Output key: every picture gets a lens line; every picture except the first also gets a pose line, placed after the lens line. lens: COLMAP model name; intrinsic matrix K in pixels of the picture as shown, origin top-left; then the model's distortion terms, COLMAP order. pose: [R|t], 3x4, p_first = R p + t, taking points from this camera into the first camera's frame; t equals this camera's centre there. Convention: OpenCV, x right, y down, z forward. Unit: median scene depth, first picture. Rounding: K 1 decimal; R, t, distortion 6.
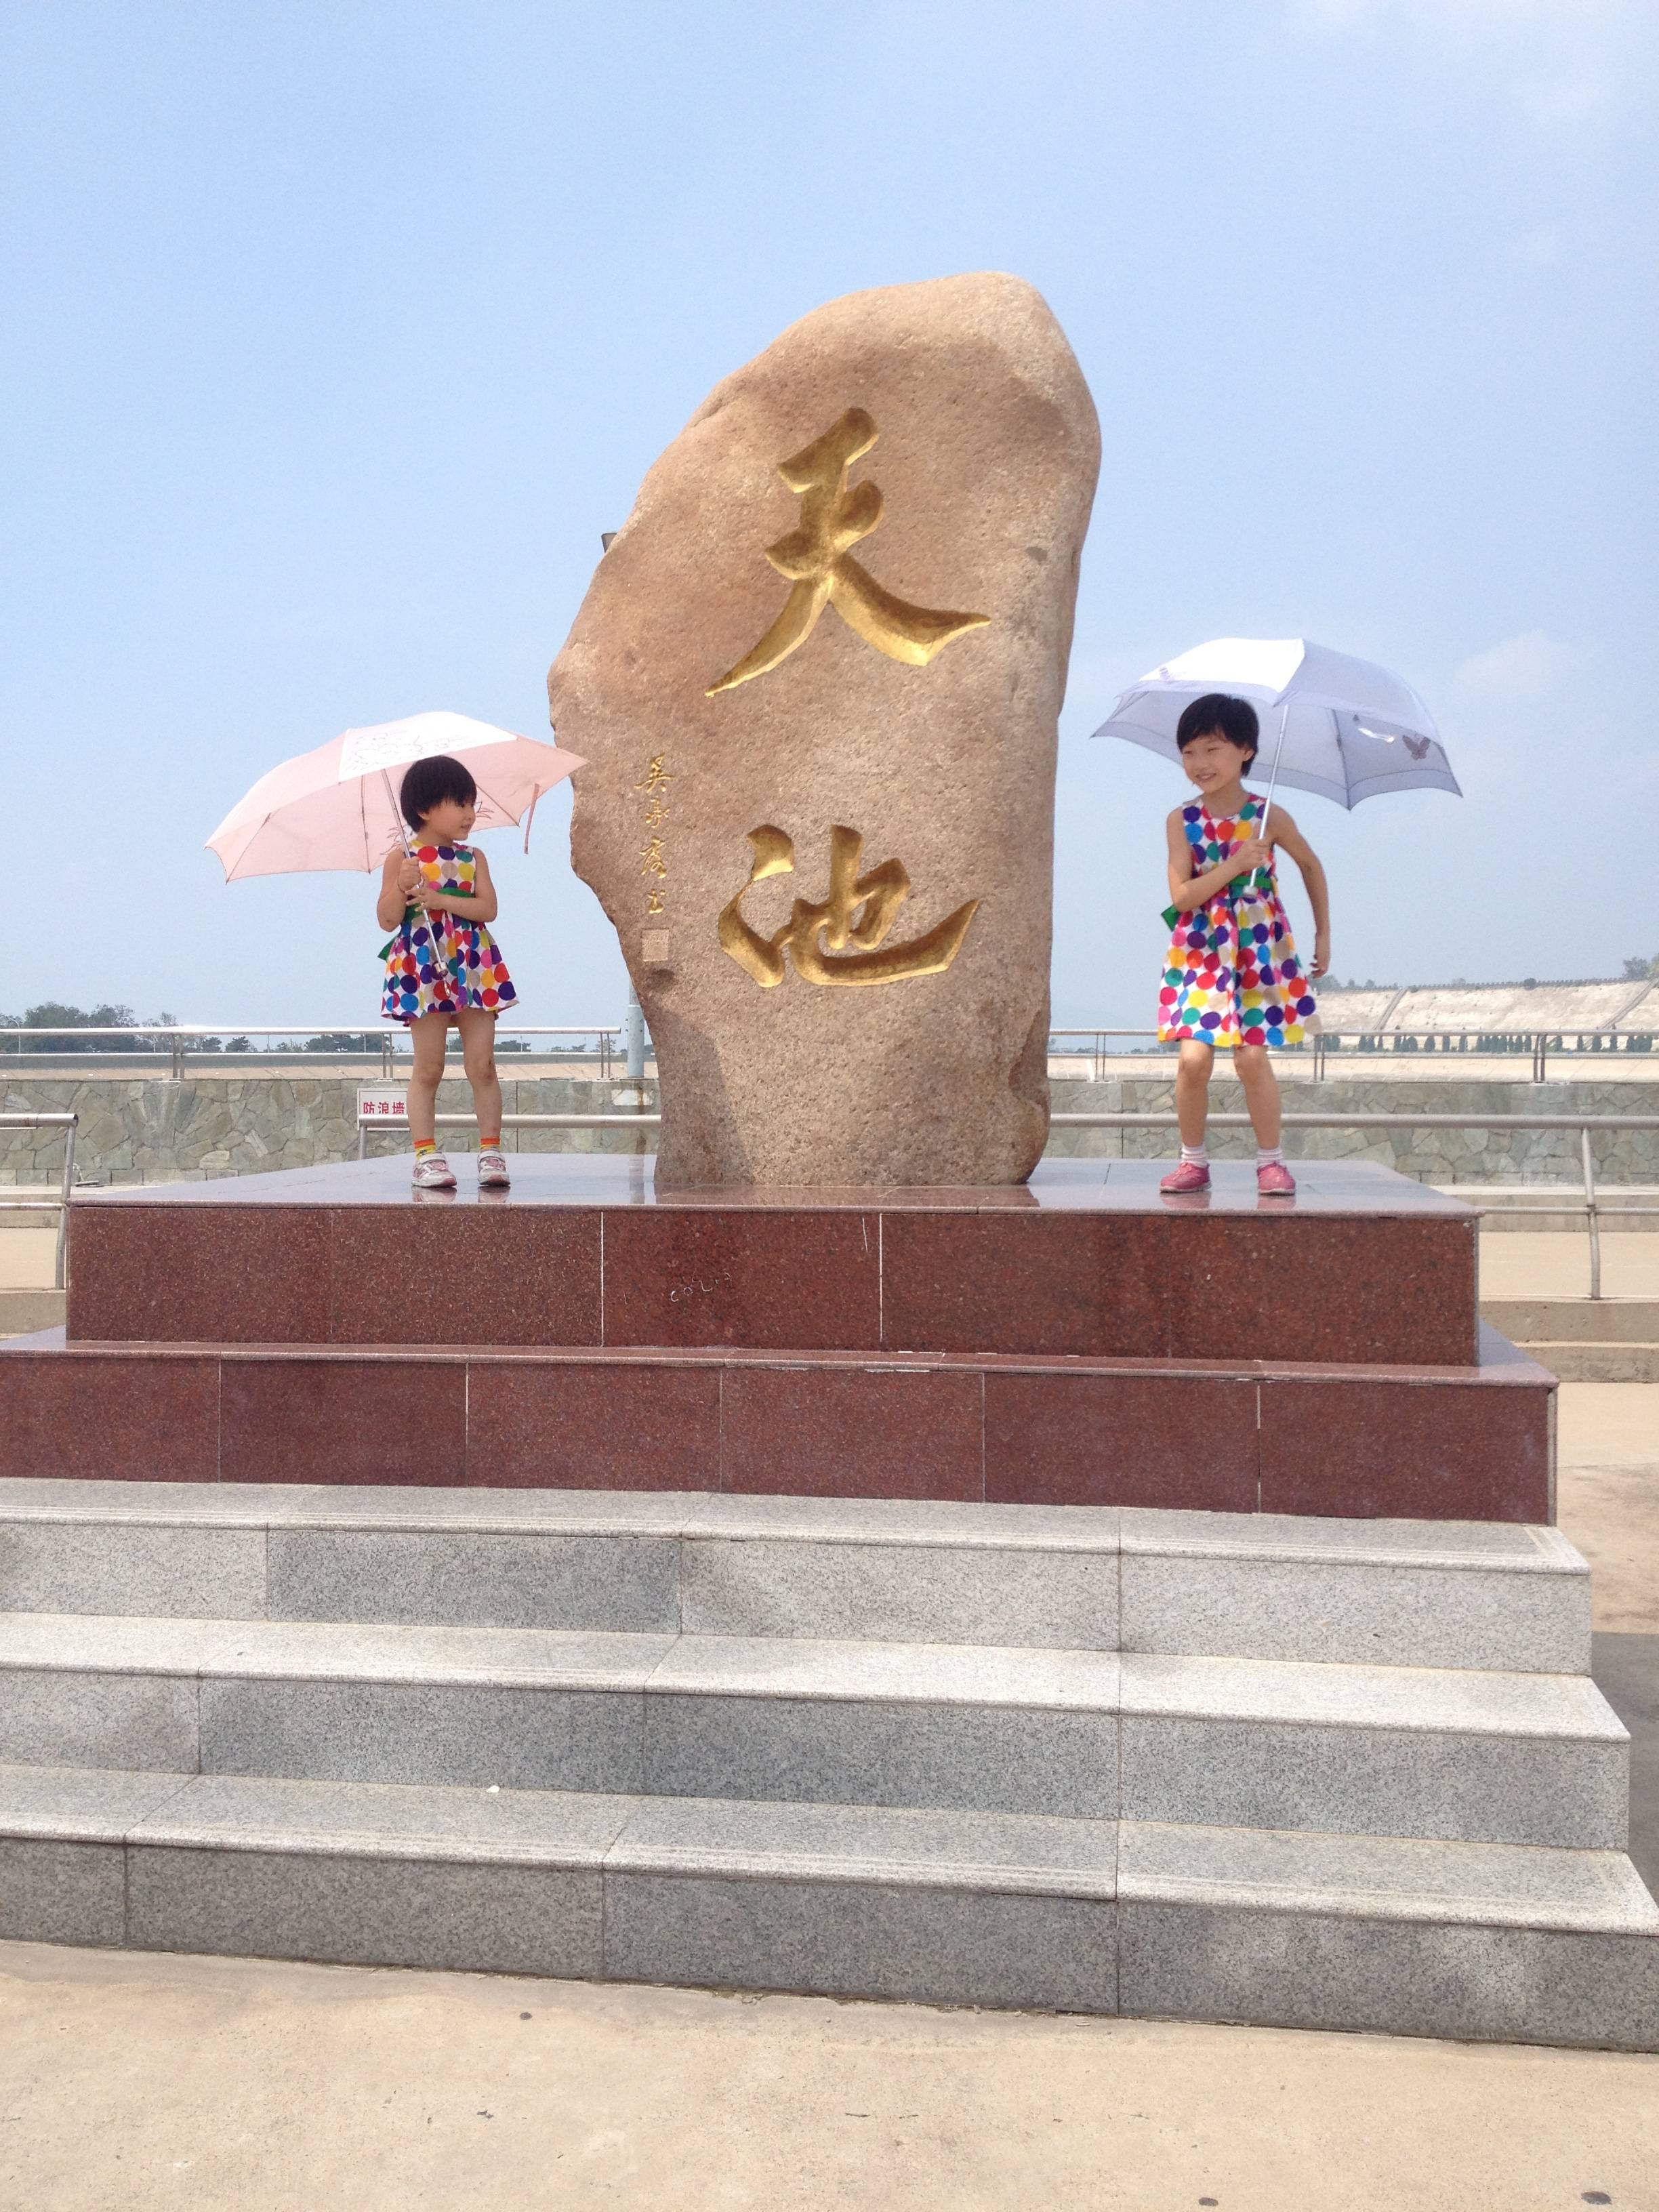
lens RADIAL K [[1949.3, 0, 833.1], [0, 1949.3, 1067.0], [0, 0, 1]] dist [0.091658, -0.221727]
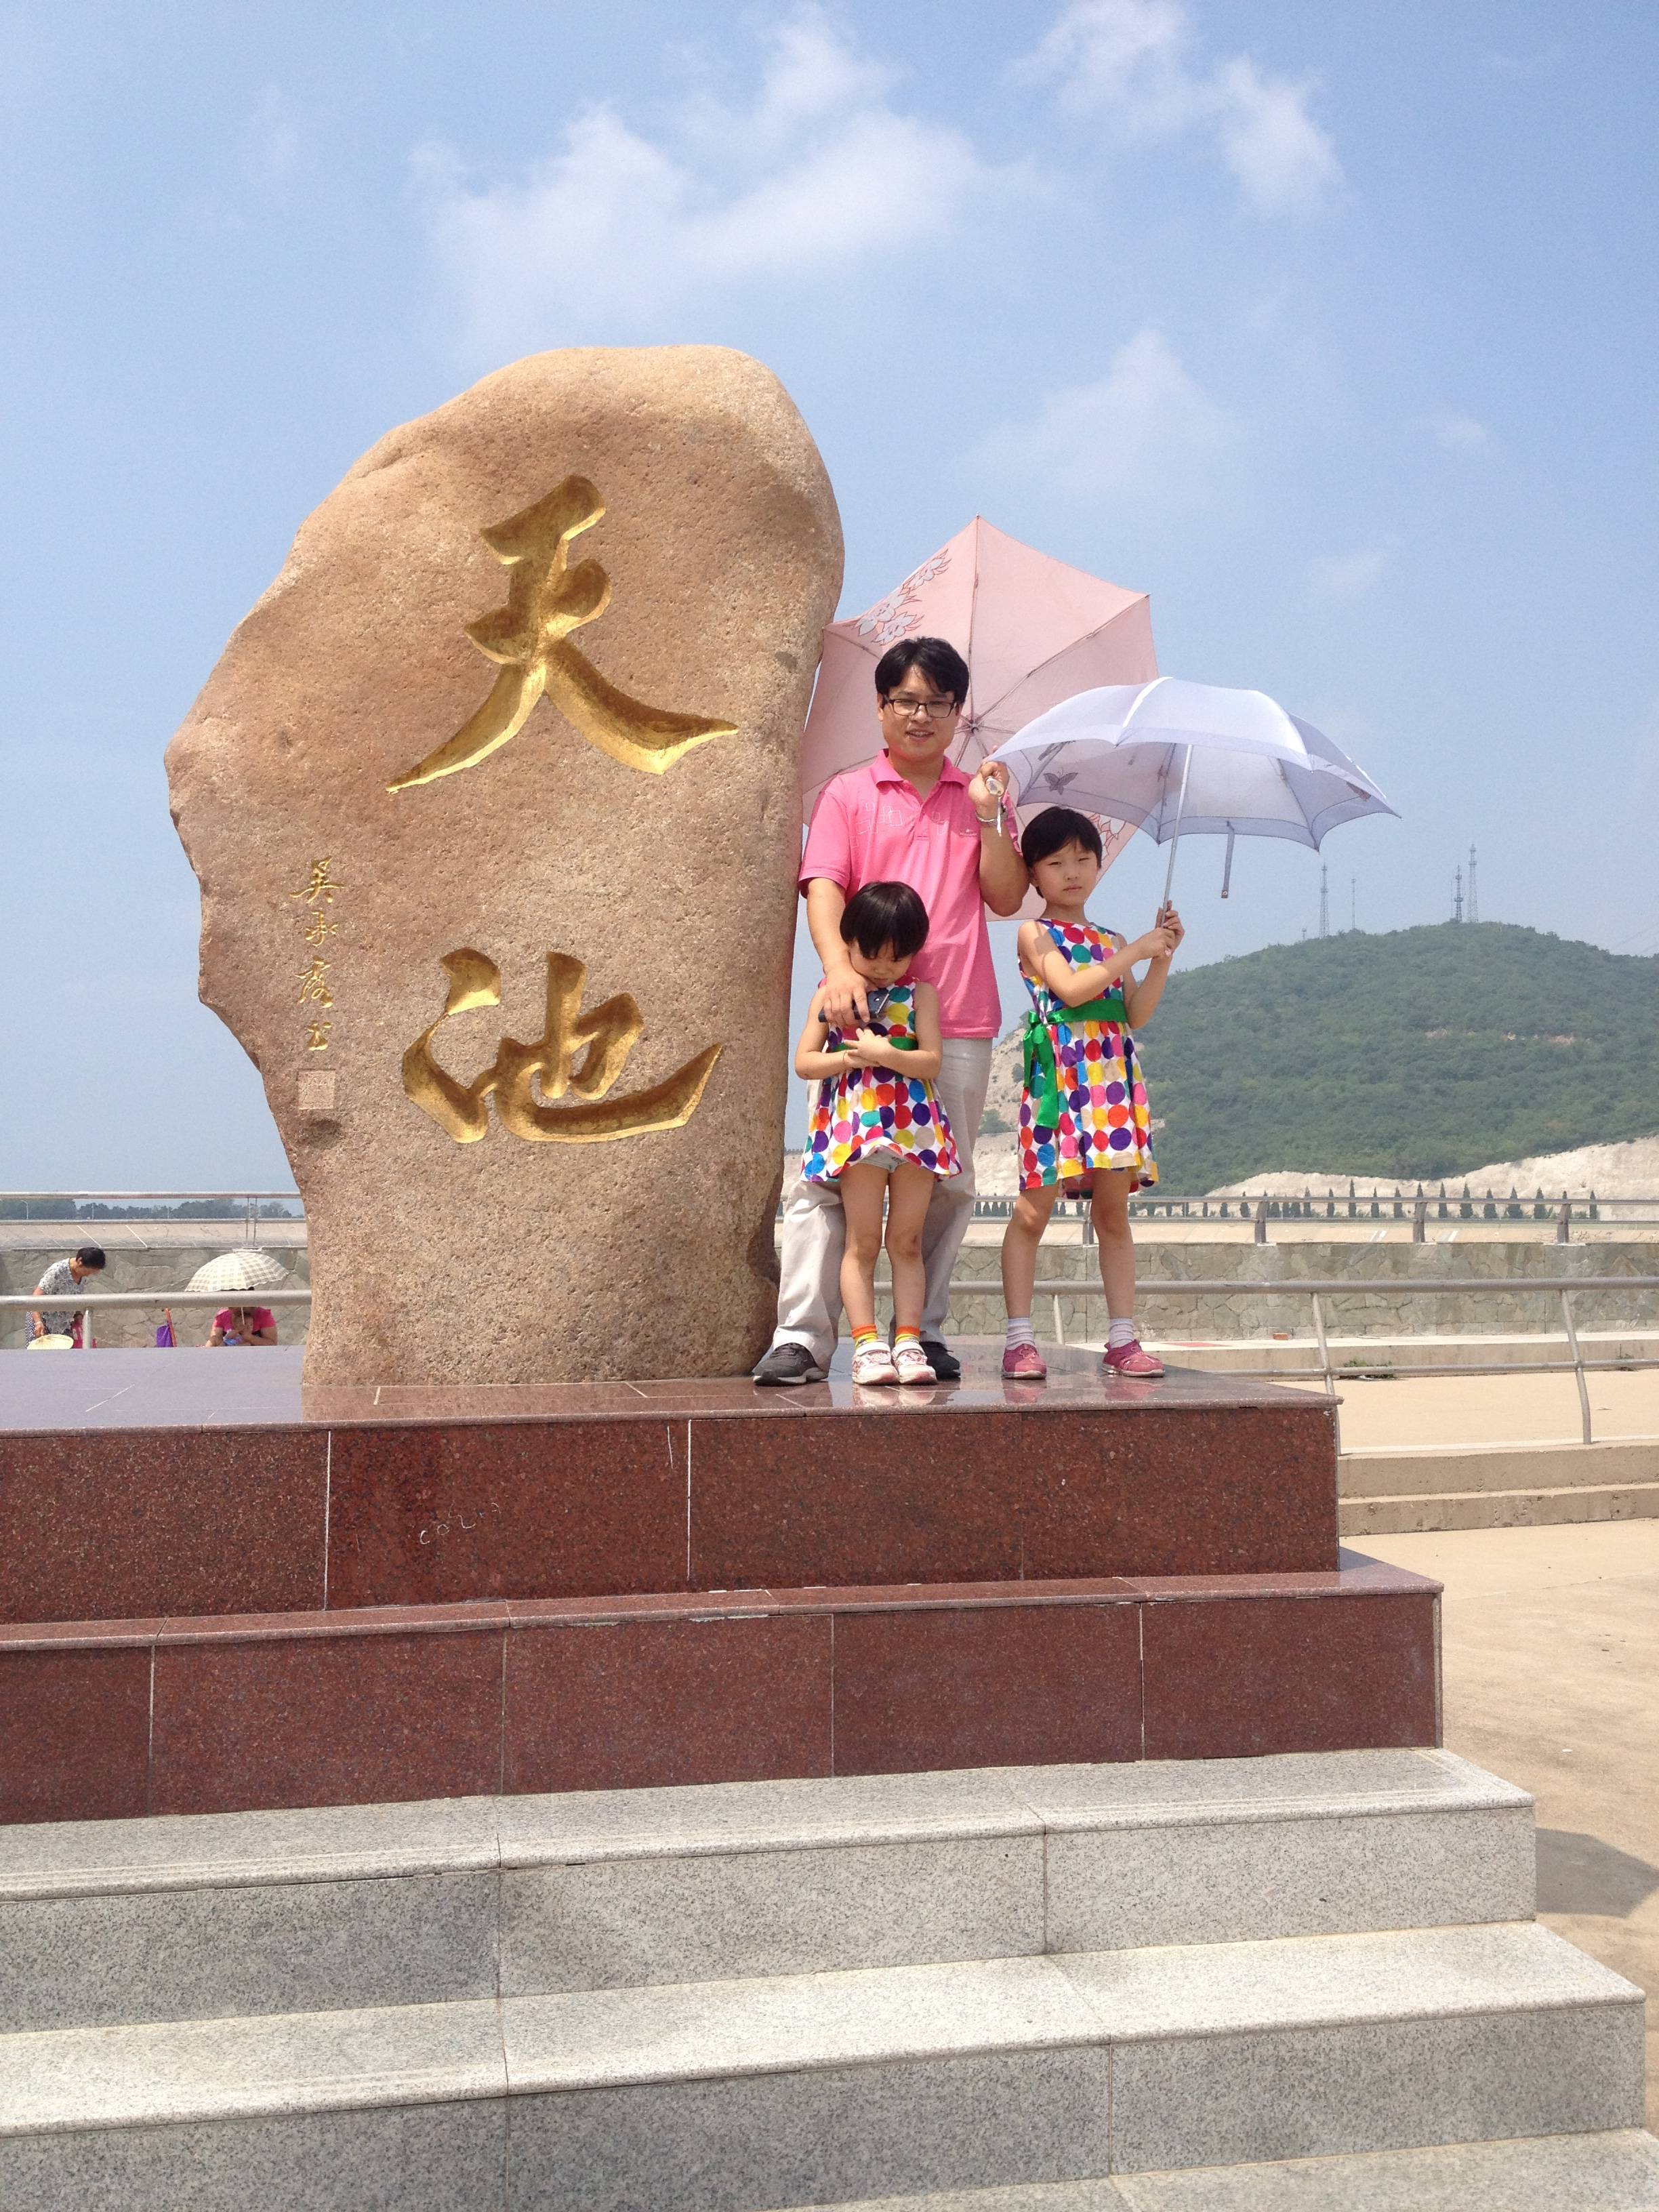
lens RADIAL K [[1982.7, 0, 821.6], [0, 1982.7, 1066.2], [0, 0, 1]] dist [0.106139, -0.241727]
pose [[0.944131, 0.024551, 0.328655, -0.216899], [0.002098, 0.996754, -0.080485, -0.006589], [-0.329564, 0.076678, 0.941014, 0.197199]]
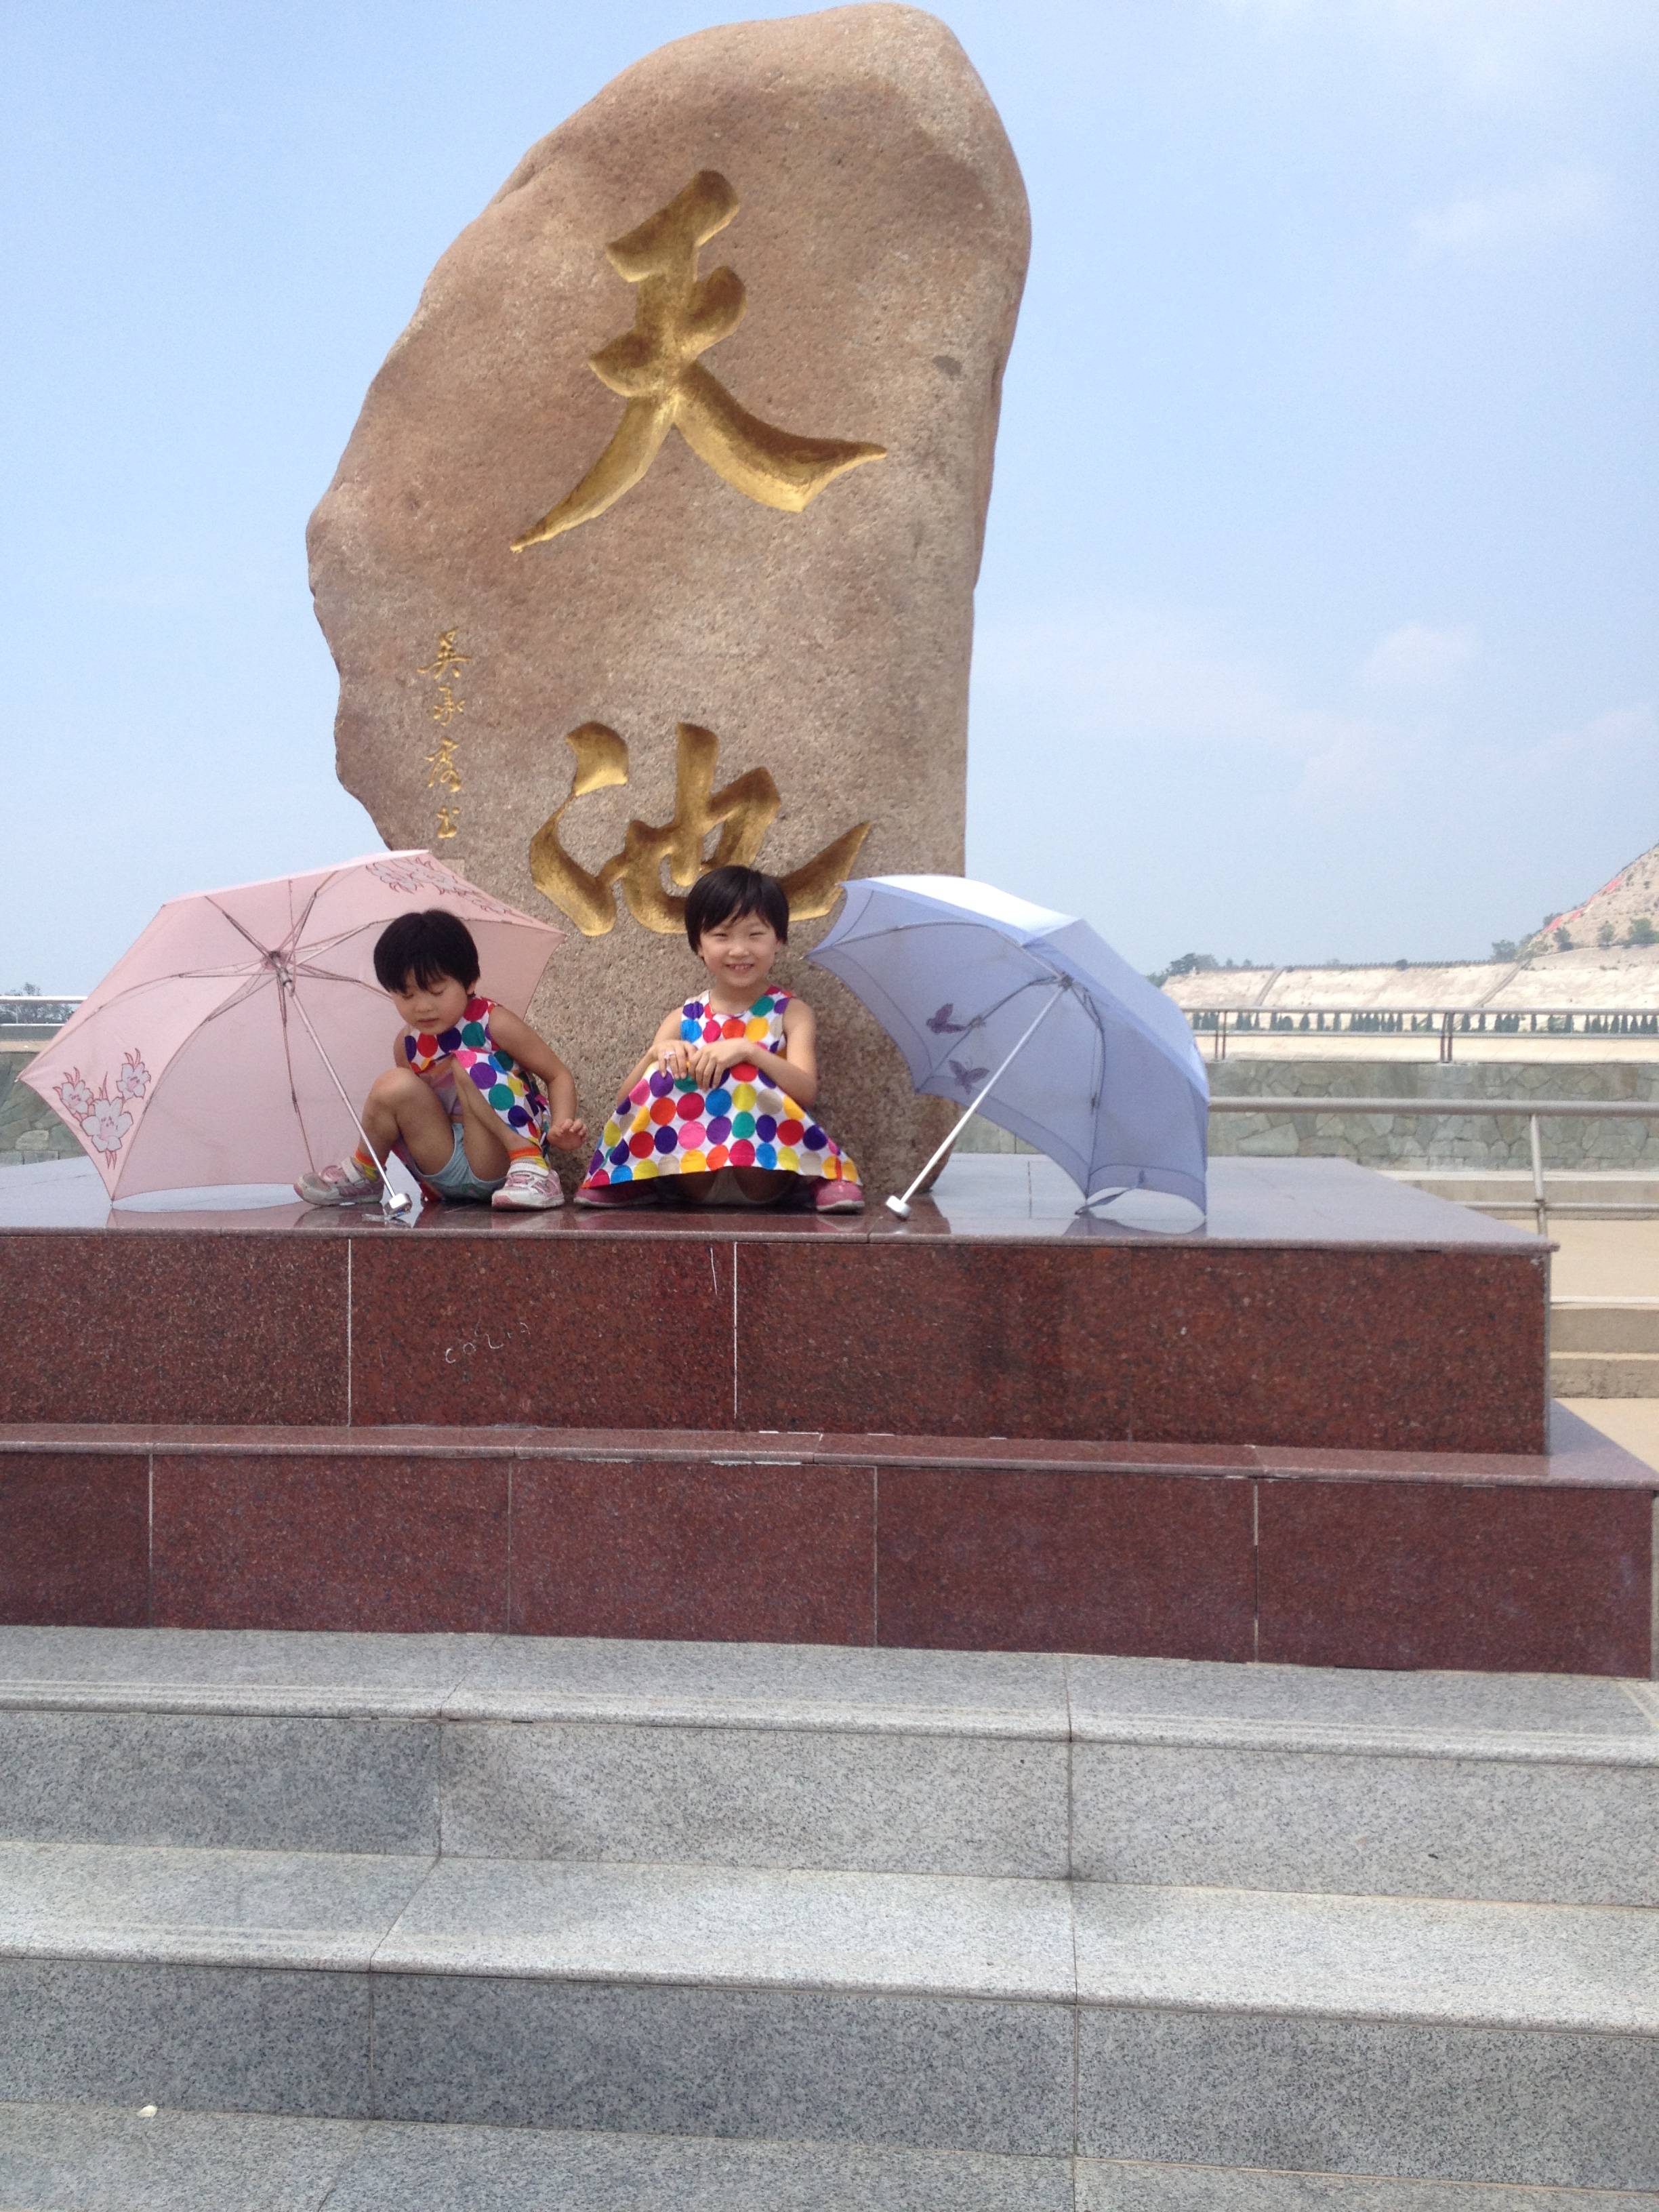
lens RADIAL K [[1988.4, 0, 815.6], [0, 1988.4, 1074.0], [0, 0, 1]] dist [0.110513, -0.255418]
pose [[0.998652, 0.004920, 0.051664, 0.016657], [-0.005730, 0.999863, 0.015553, 0.000563], [-0.051581, -0.015828, 0.998543, 0.278945]]
